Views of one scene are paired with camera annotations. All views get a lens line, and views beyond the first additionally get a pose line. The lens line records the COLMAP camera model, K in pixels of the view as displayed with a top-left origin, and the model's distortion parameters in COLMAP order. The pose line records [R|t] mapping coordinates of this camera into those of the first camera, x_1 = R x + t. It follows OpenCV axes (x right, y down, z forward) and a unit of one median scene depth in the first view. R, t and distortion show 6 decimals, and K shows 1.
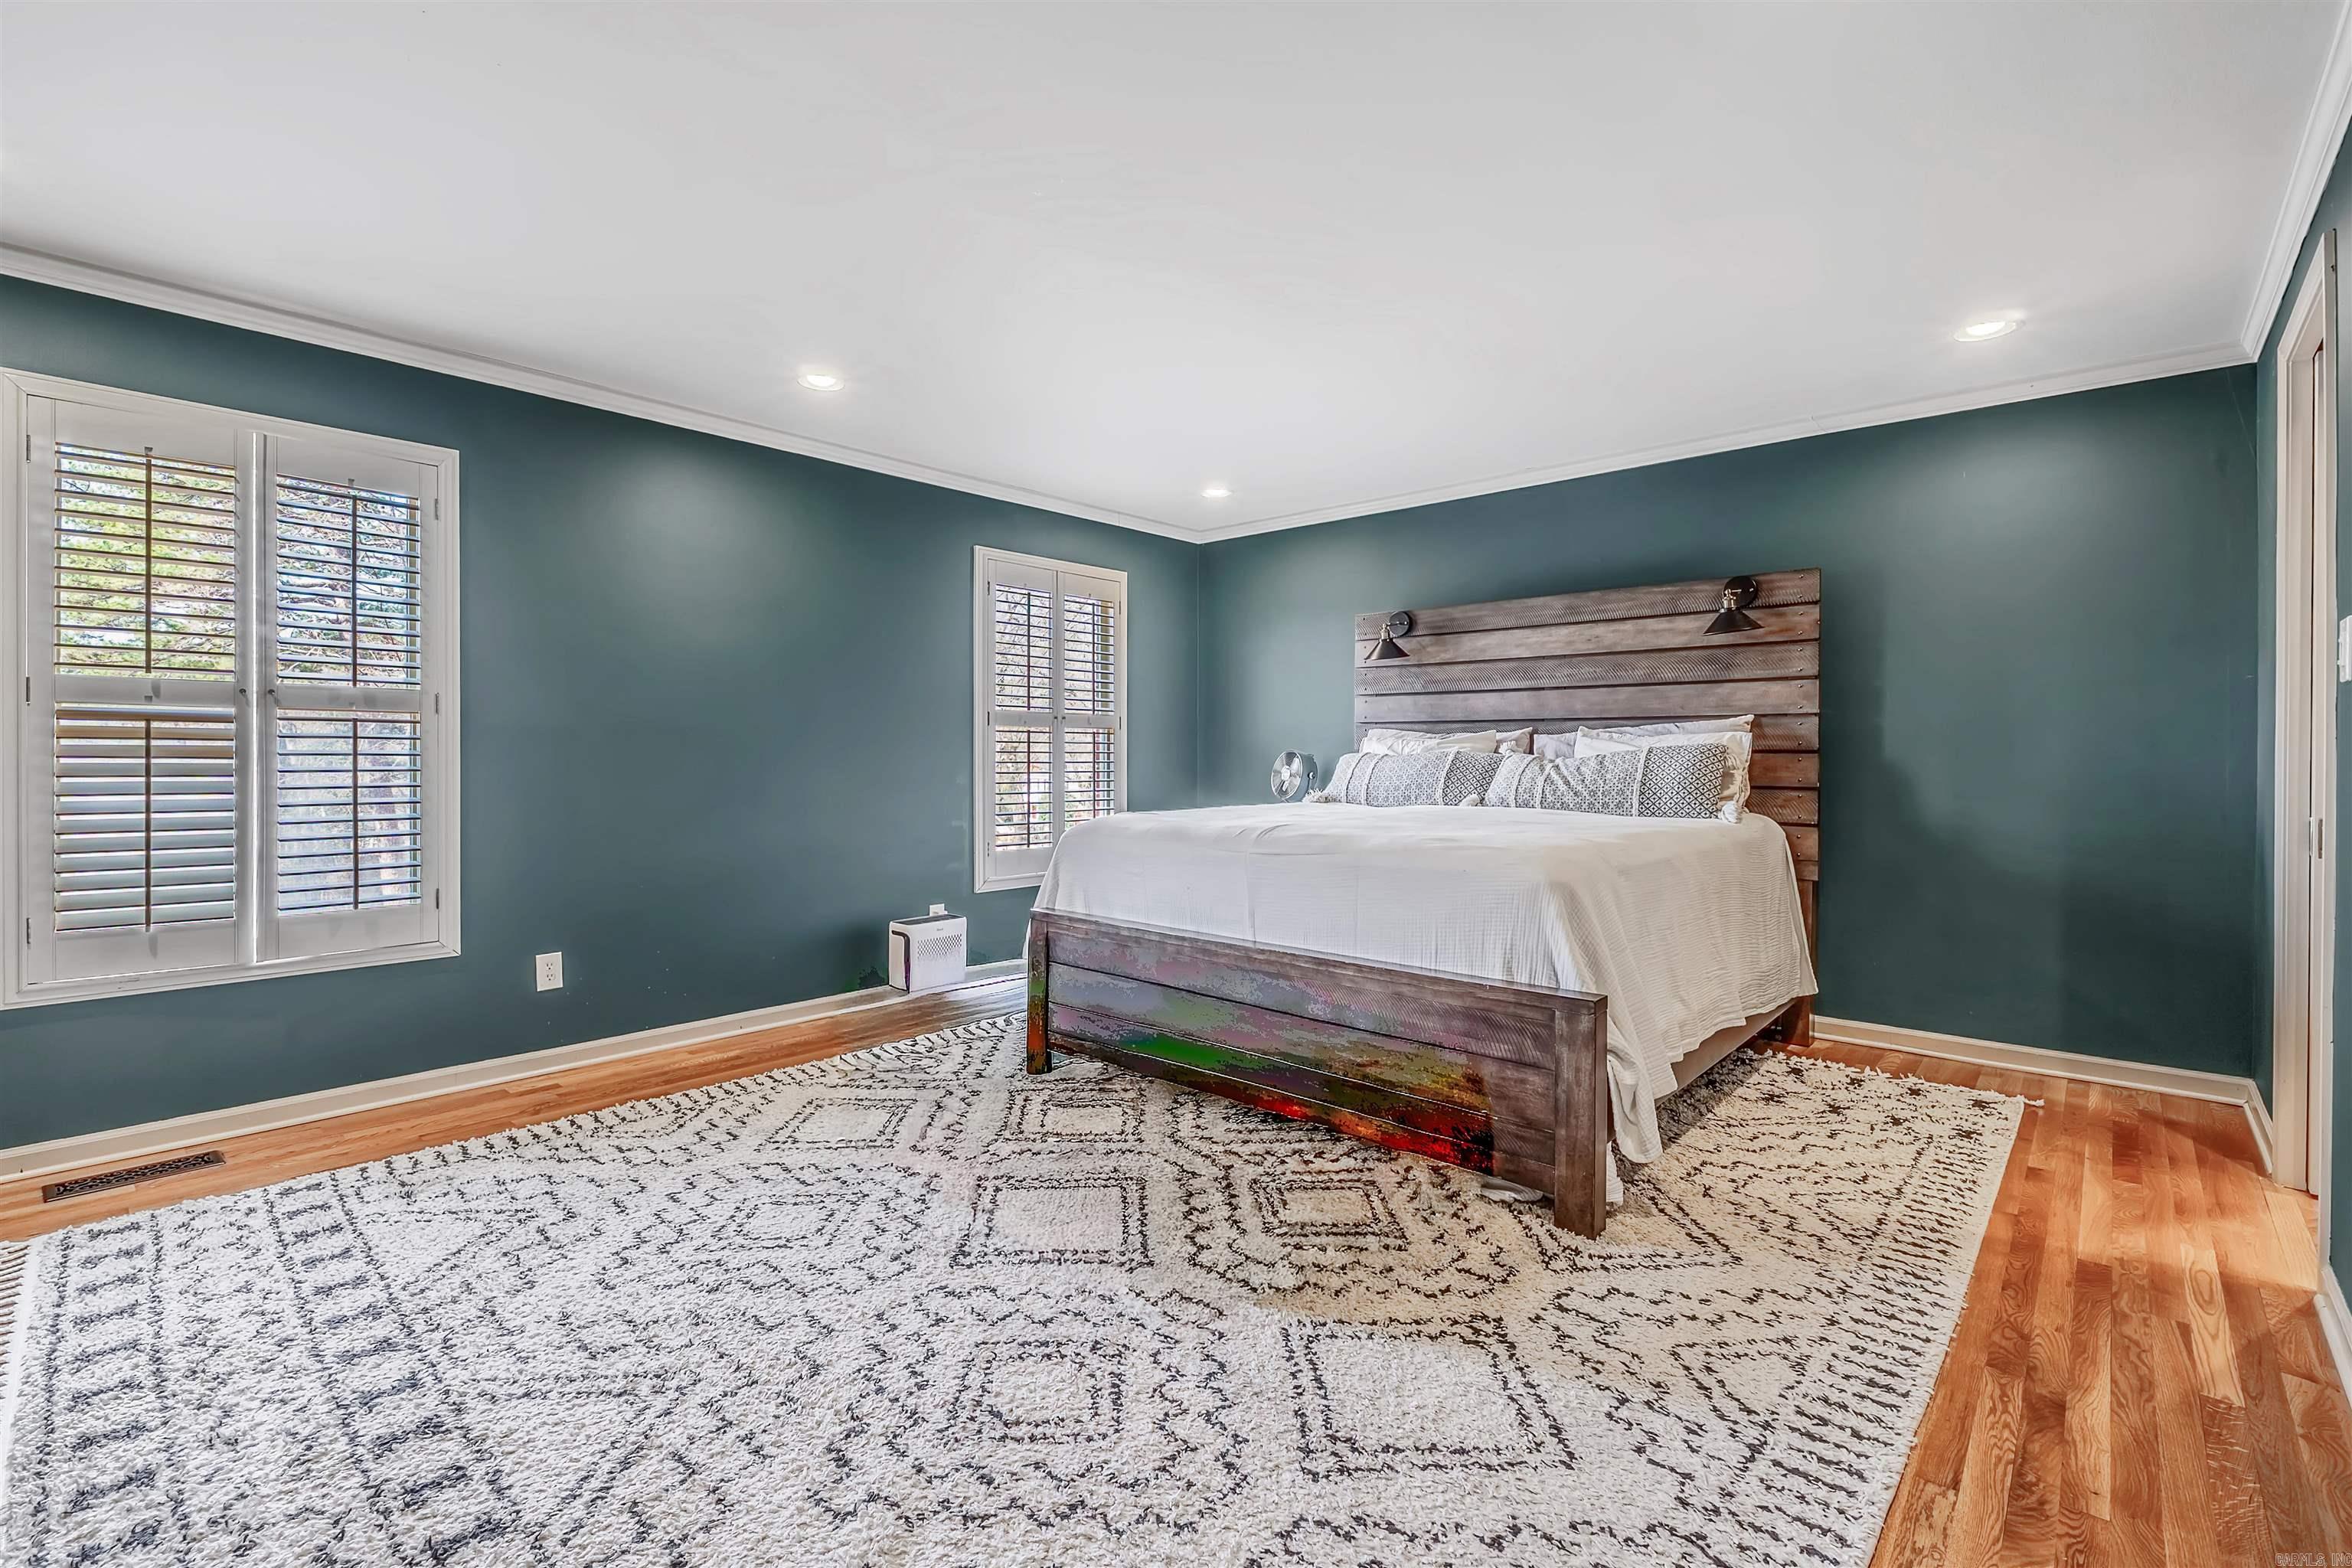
lens RADIAL K [[1007.3, 0, 1096.8], [0, 1007.3, 768.7], [0, 0, 1]] dist [-0.003288, 0.000125]
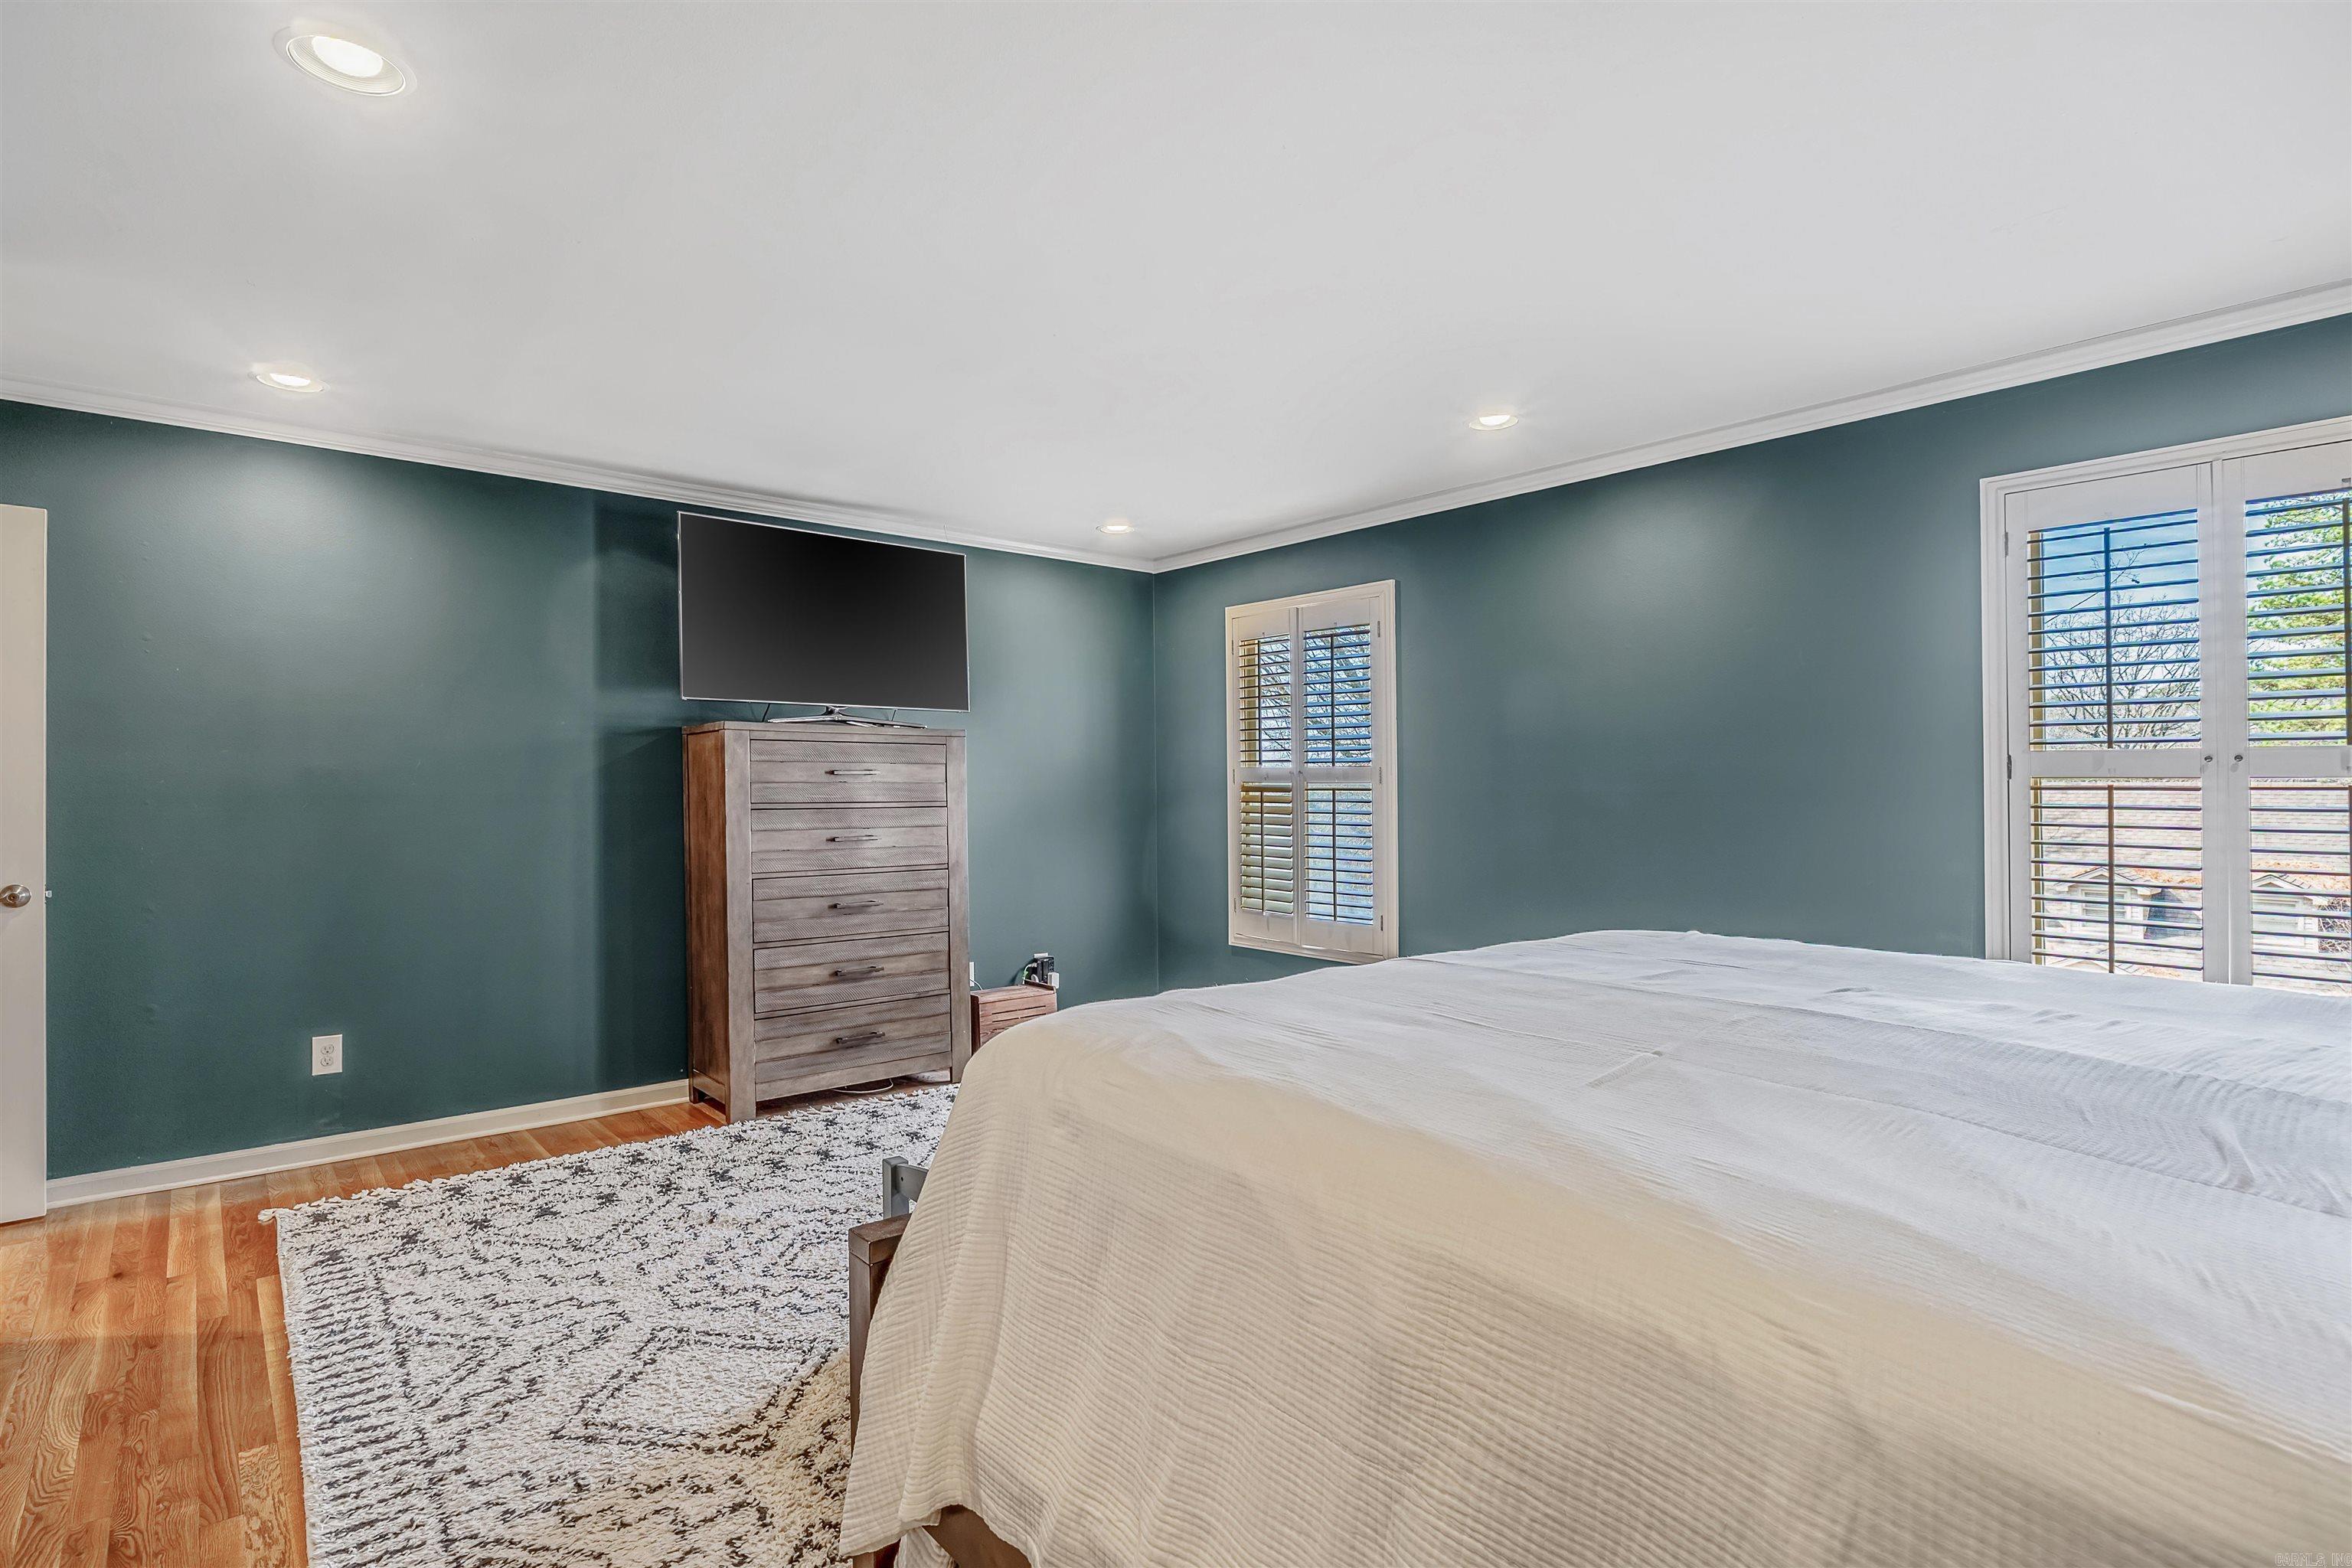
lens RADIAL K [[1200.1, 0, 1168.6], [0, 1200.1, 783.4], [0, 0, 1]] dist [0.002791, 0.000992]
pose [[-0.101409, -0.002493, -0.994842, 1.094592], [0.006782, 0.999972, -0.003197, -0.027612], [0.994822, -0.007071, -0.101389, 1.140318]]
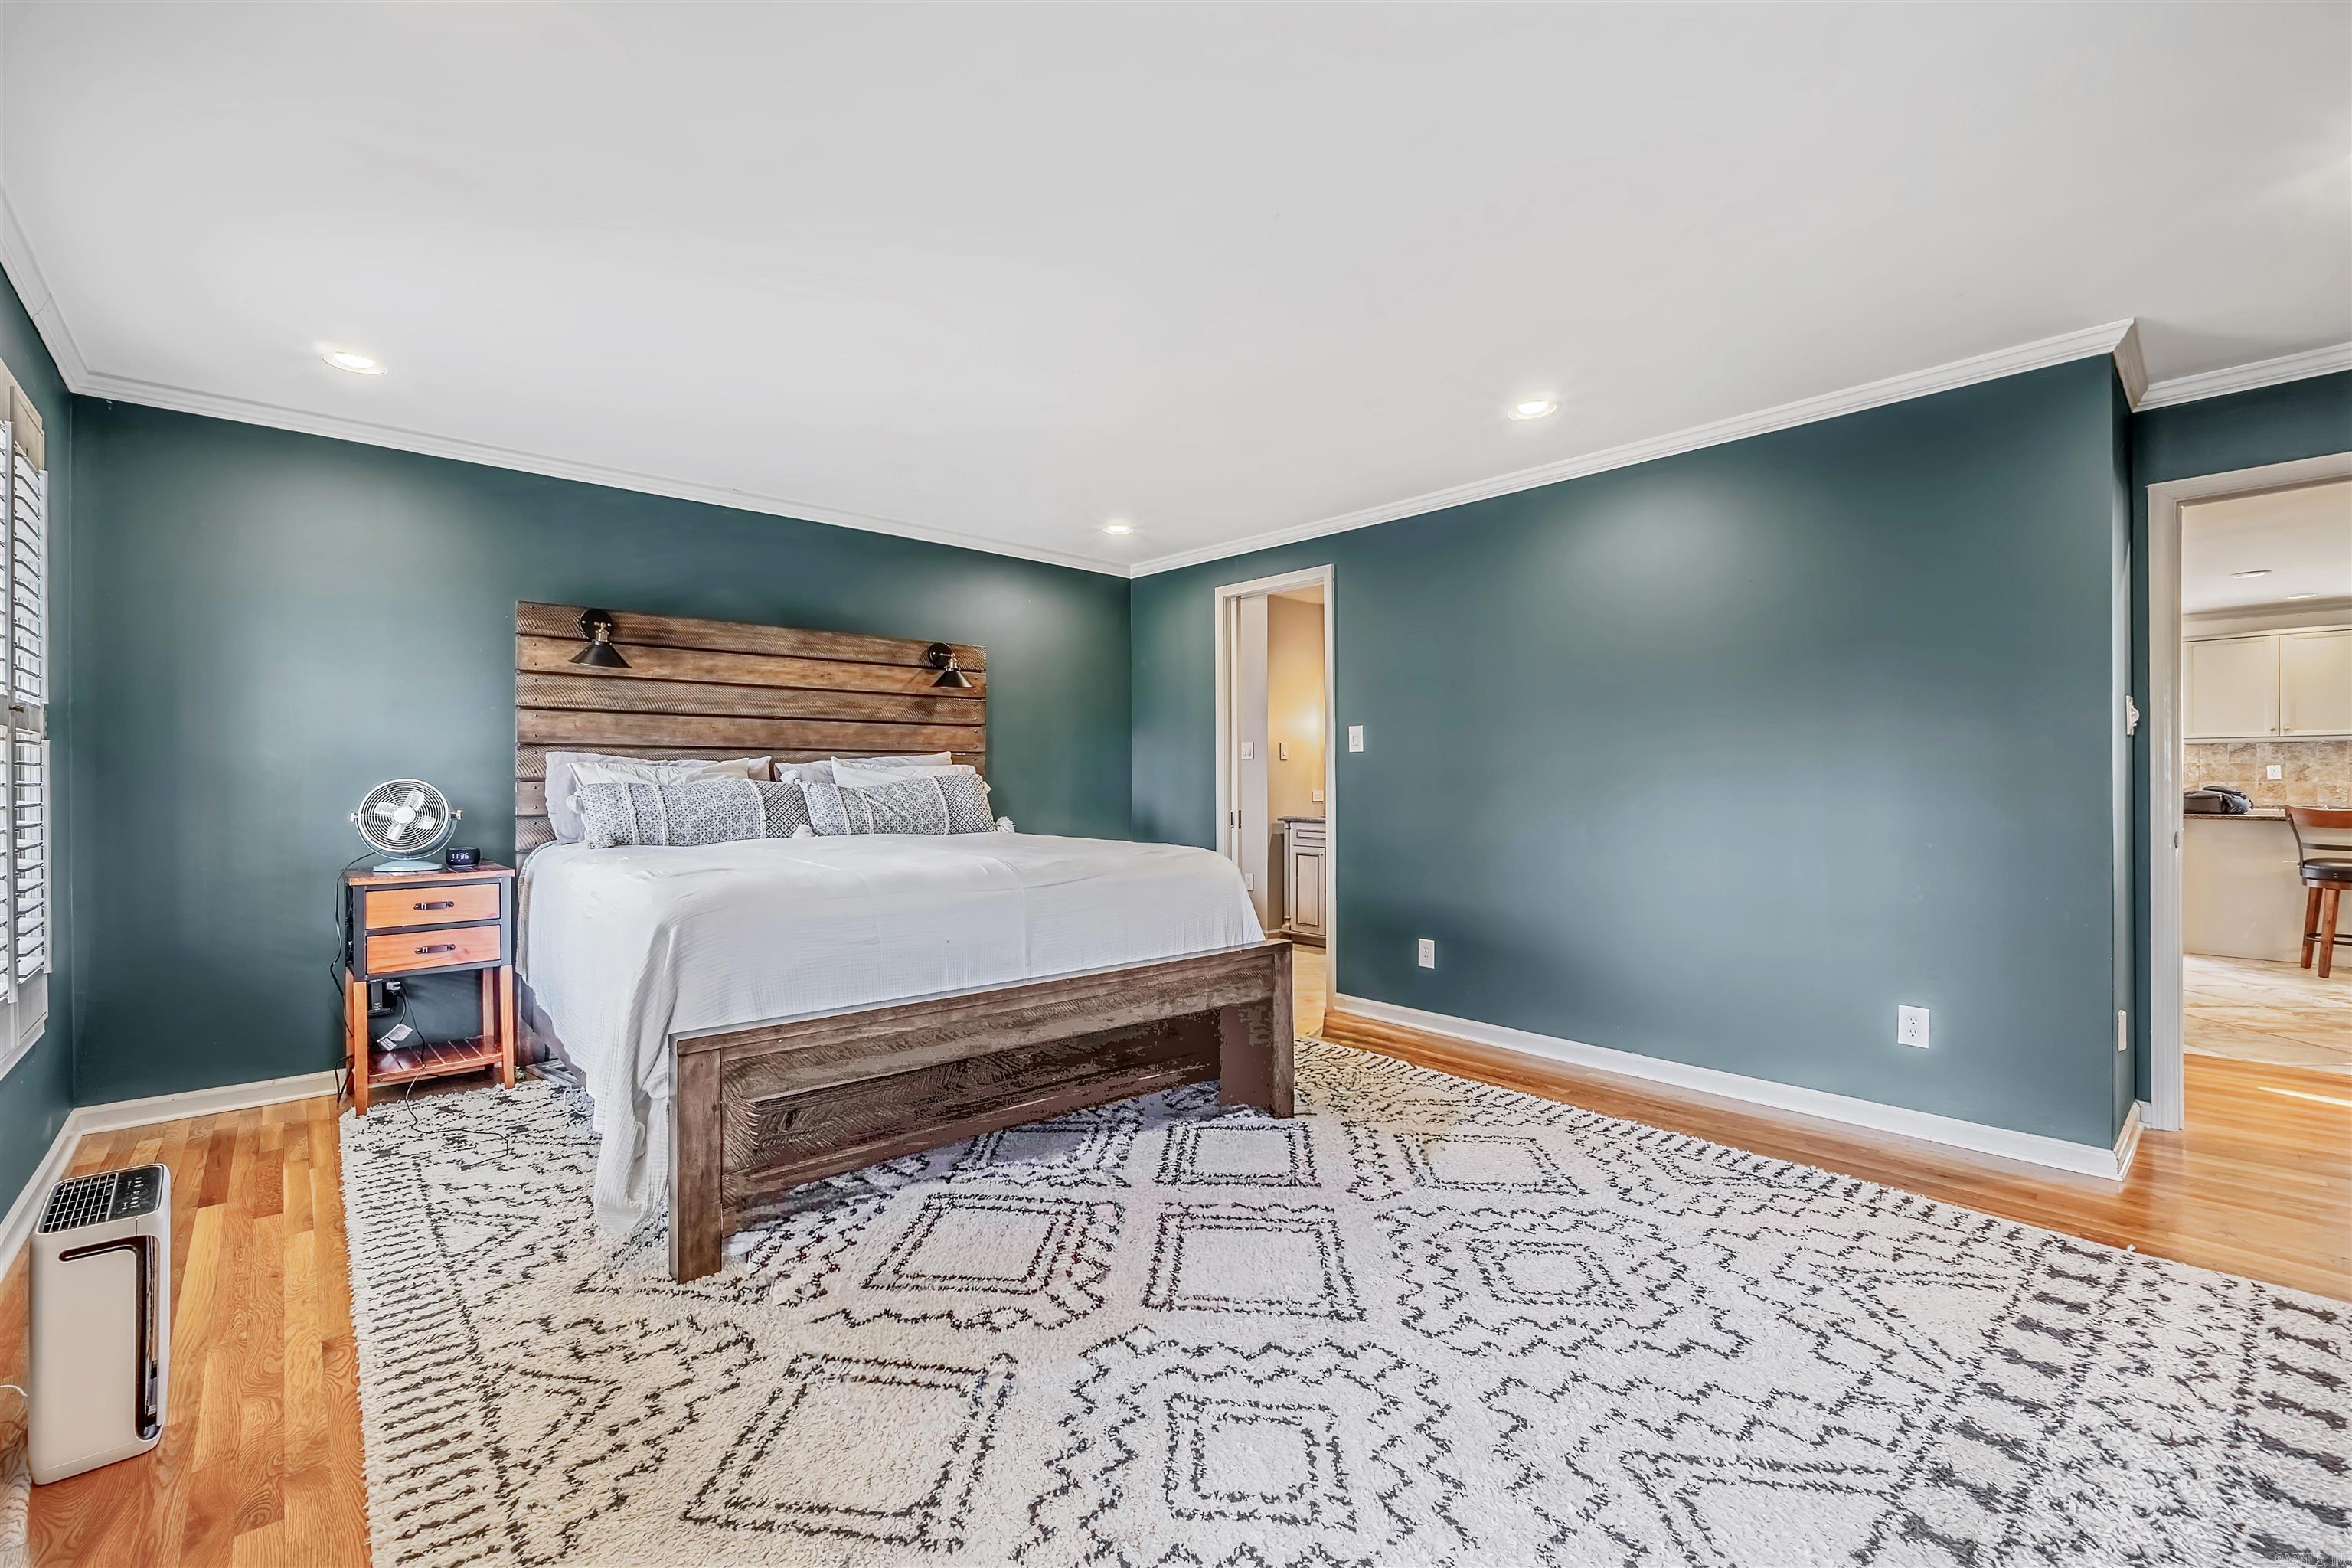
lens RADIAL K [[1007.3, 0, 1180.7], [0, 1007.3, 778.6], [0, 0, 1]] dist [-0.003288, 0.000125]
pose [[0.068418, -0.000738, 0.997656, -0.963747], [0.017747, 0.999842, -0.000477, -0.020158], [-0.997499, 0.017738, 0.068420, 0.952549]]
